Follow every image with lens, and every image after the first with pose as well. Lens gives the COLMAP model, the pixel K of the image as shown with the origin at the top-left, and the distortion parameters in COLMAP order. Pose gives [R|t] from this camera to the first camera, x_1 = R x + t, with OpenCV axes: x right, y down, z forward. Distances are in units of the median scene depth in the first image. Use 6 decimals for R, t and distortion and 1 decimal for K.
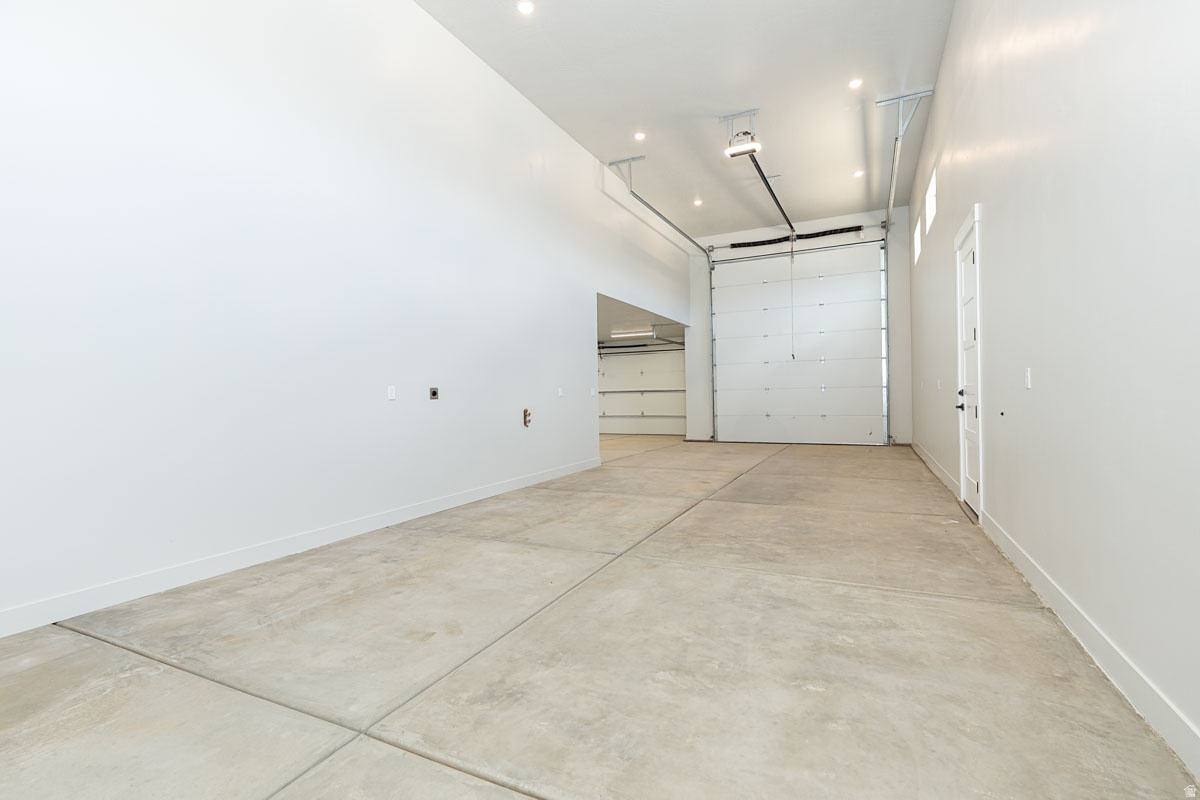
lens RADIAL K [[547.2, 0, 600.6], [0, 547.2, 396.4], [0, 0, 1]] dist [-0.000981, -0.000063]
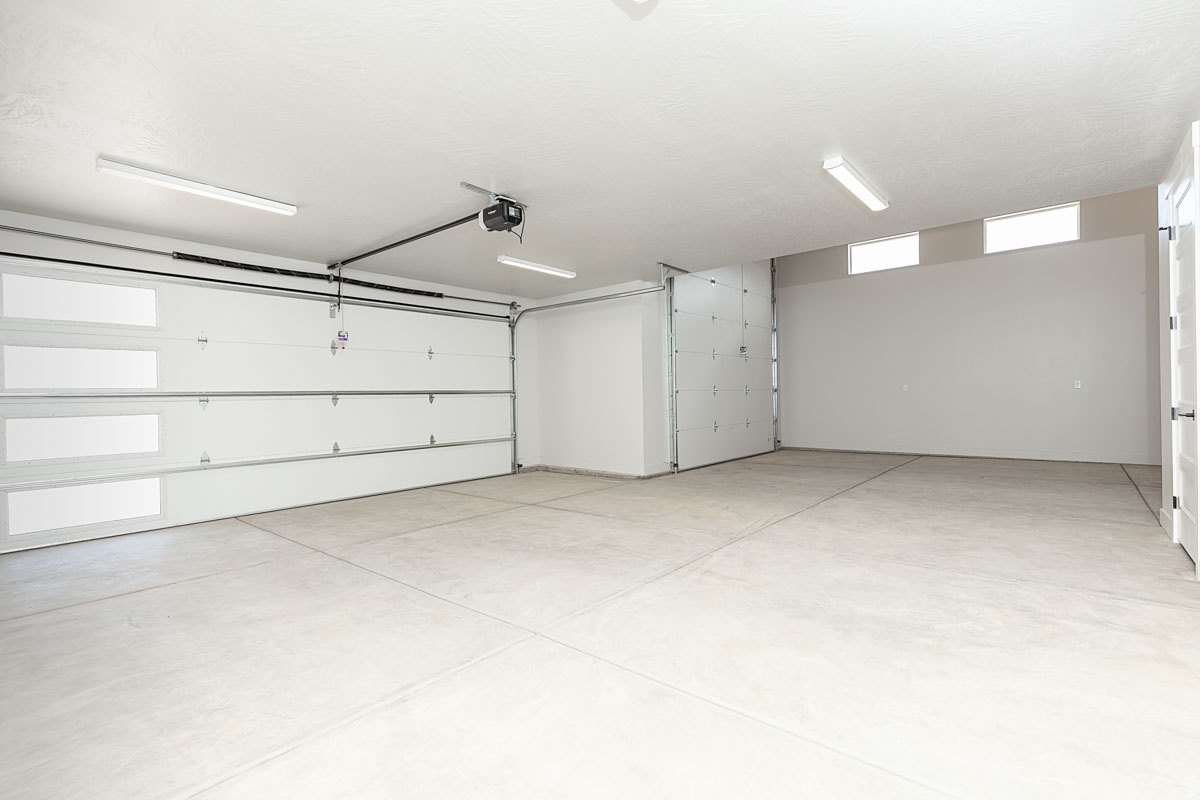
lens RADIAL K [[547.2, 0, 601.4], [0, 547.2, 398.2], [0, 0, 1]] dist [-0.000981, -0.000063]
pose [[0.244090, 0.002370, 0.969750, -0.341038], [0.011485, 0.999920, -0.005335, -0.000294], [-0.969685, 0.012439, 0.244043, 0.745800]]
